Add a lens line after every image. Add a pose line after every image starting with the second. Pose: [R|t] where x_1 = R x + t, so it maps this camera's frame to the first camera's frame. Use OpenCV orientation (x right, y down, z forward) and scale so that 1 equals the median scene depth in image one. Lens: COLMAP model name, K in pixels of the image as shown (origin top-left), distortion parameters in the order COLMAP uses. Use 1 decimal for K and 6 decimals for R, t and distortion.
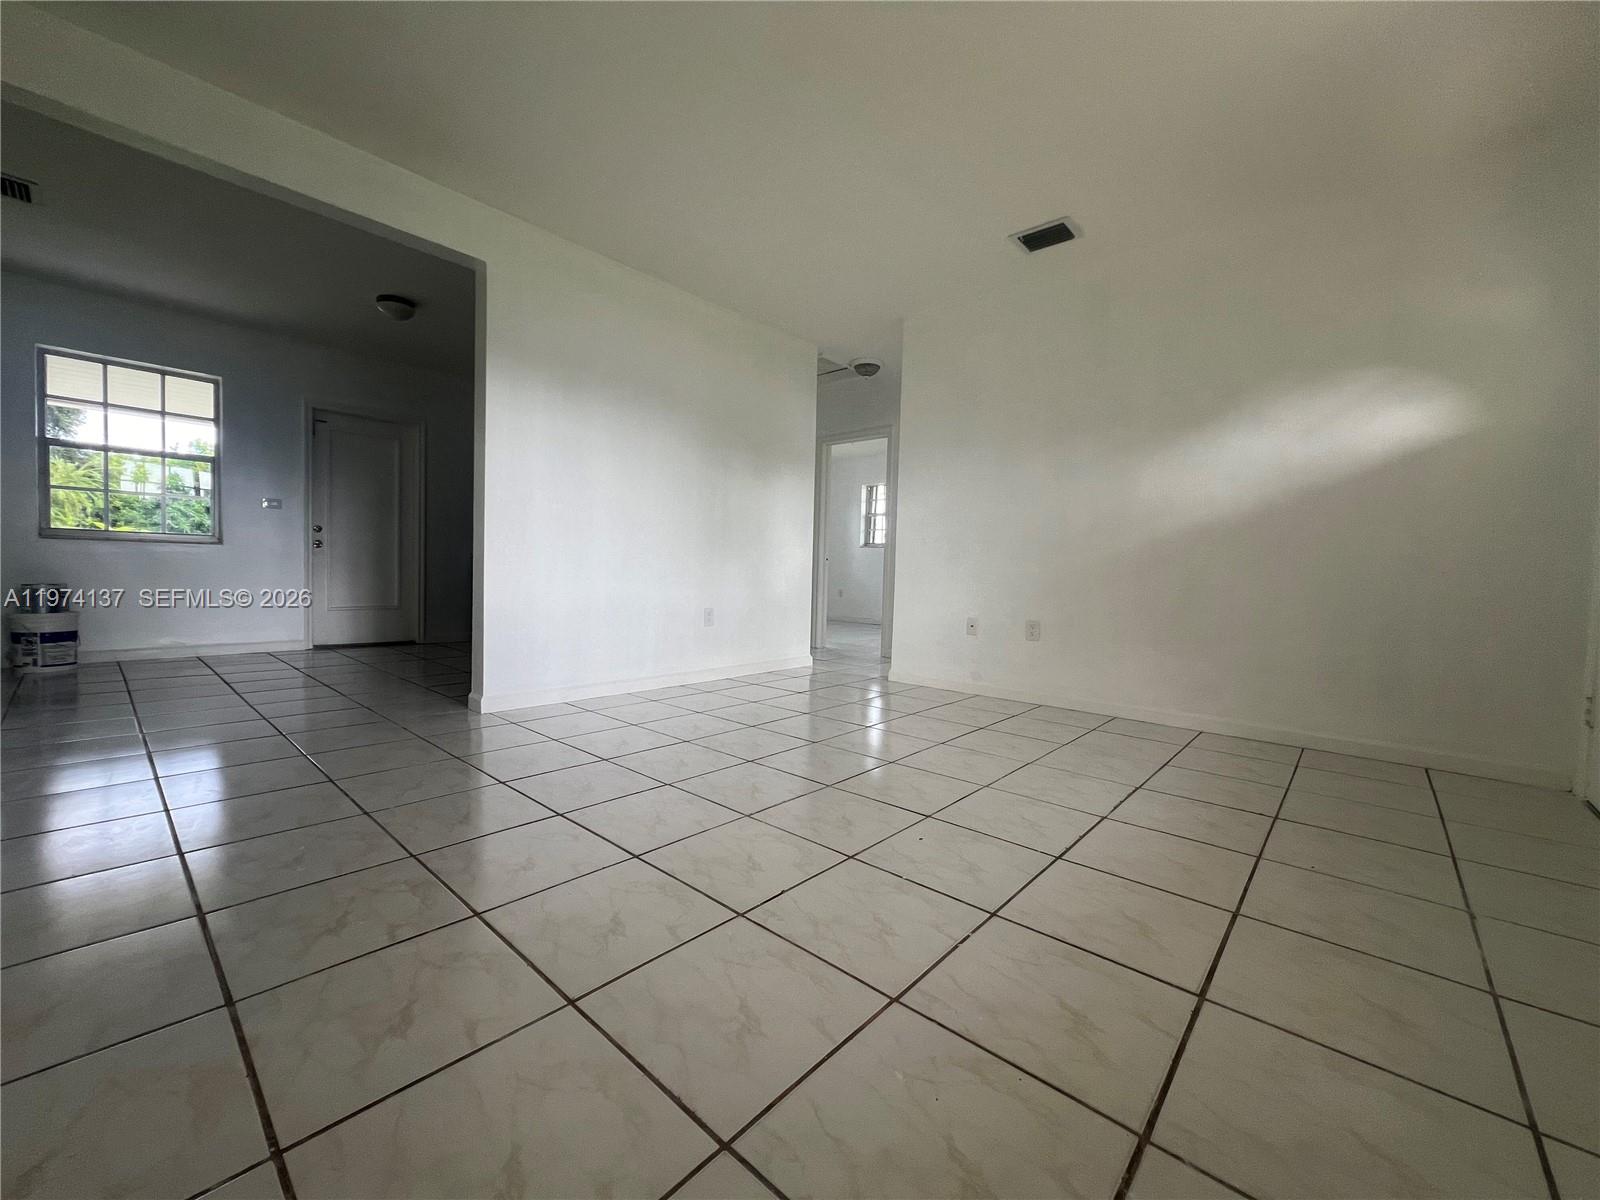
lens RADIAL K [[640.0, 0, 794.1], [0, 640.0, 594.9], [0, 0, 1]] dist [0.001299, -0.000244]
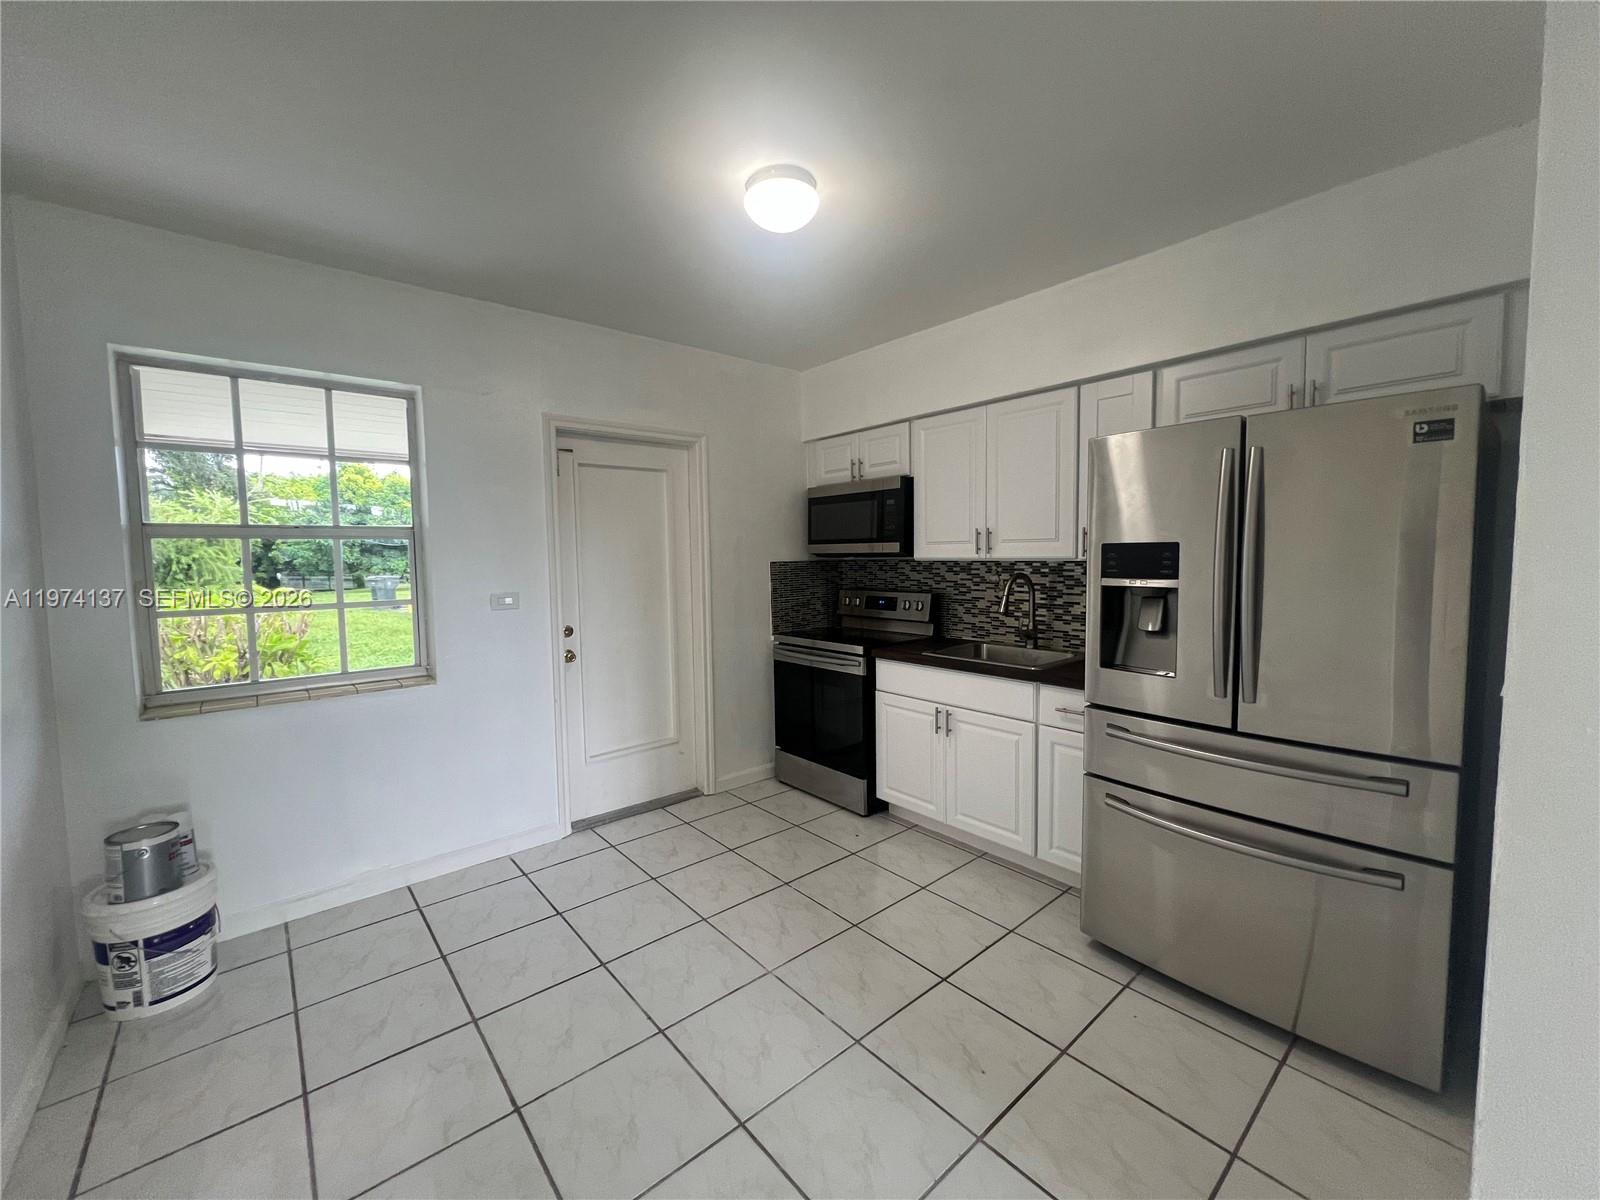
lens RADIAL K [[640.0, 0, 794.1], [0, 640.0, 594.9], [0, 0, 1]] dist [0.001299, -0.000244]
pose [[0.990046, -0.030361, -0.137430, -0.543975], [0.034991, 0.998894, 0.031402, -0.178697], [0.136325, -0.035898, 0.990014, 0.528880]]
